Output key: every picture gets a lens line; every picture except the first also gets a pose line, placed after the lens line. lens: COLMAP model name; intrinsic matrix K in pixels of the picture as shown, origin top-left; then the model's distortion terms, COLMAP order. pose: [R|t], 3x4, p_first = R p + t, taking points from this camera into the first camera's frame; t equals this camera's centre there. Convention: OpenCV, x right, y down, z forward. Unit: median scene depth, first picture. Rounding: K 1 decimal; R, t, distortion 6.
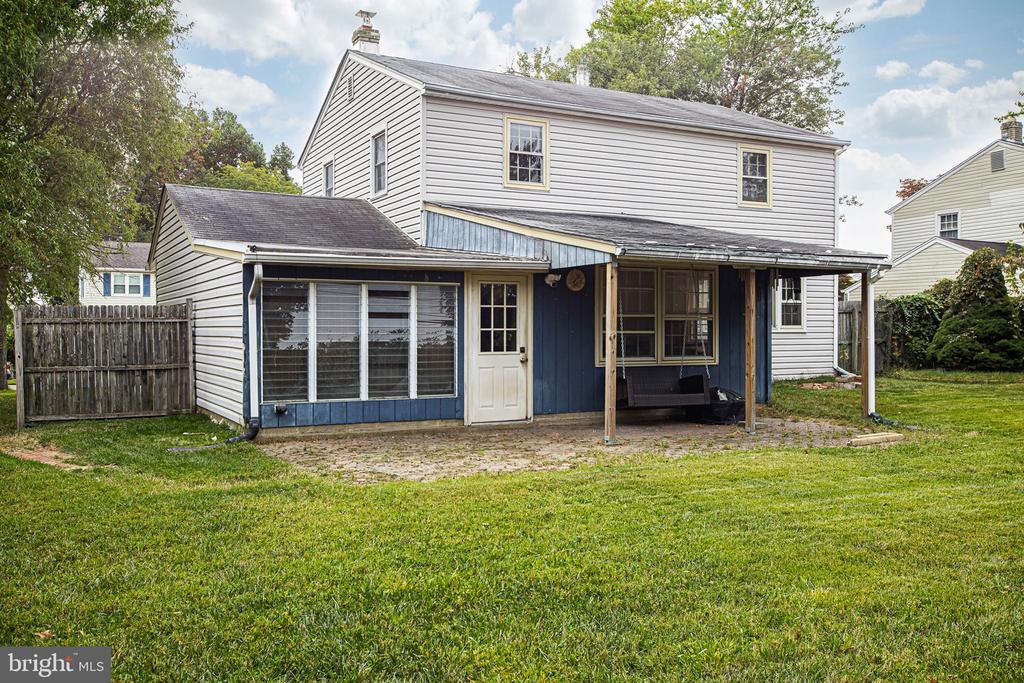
lens RADIAL K [[897.6, 0, 517.1], [0, 897.6, 338.2], [0, 0, 1]] dist [-0.004030, -0.002412]
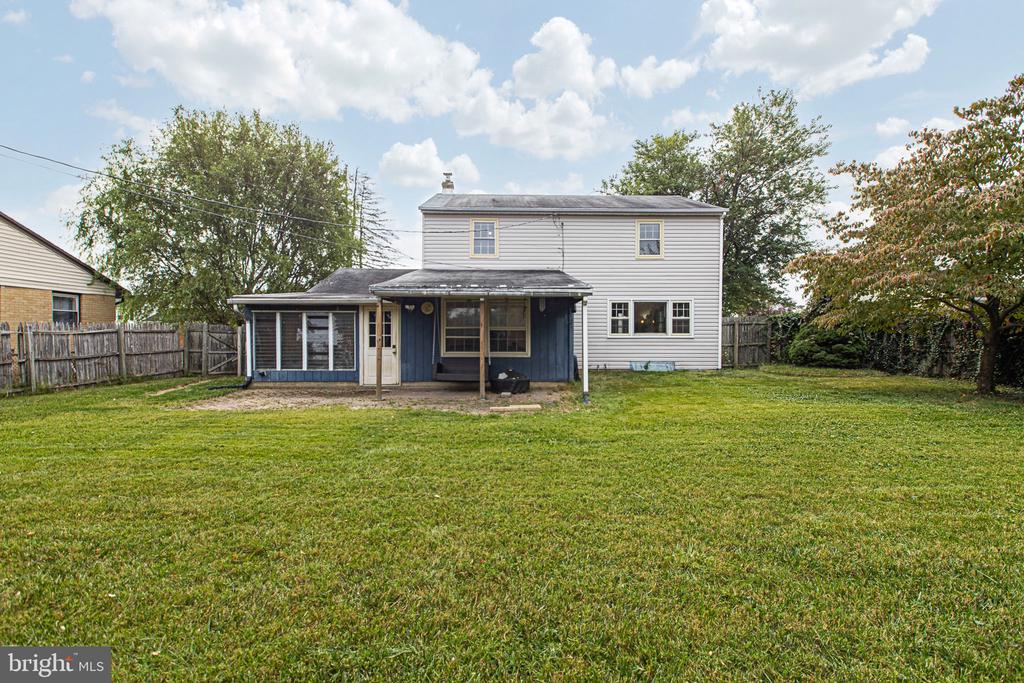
lens RADIAL K [[462.2, 0, 514.8], [0, 462.2, 337.6], [0, 0, 1]] dist [0.004304, -0.000418]
pose [[0.890952, 0.004662, -0.454073, 0.662213], [-0.006860, 0.999971, -0.003193, -0.004035], [0.454045, 0.005960, 0.890959, 0.265418]]
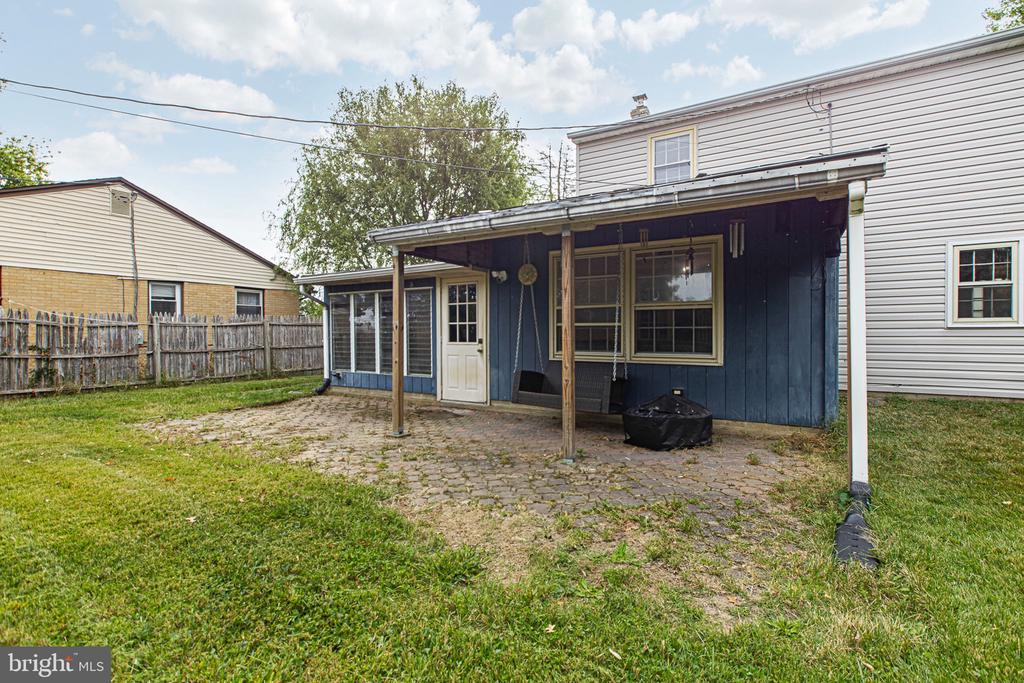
lens RADIAL K [[462.2, 0, 513.0], [0, 462.2, 337.8], [0, 0, 1]] dist [0.004304, -0.000418]
pose [[0.521162, 0.007819, -0.853422, 0.528270], [-0.007867, 0.999960, 0.004358, 0.006130], [0.853422, 0.004442, 0.521202, 0.733406]]
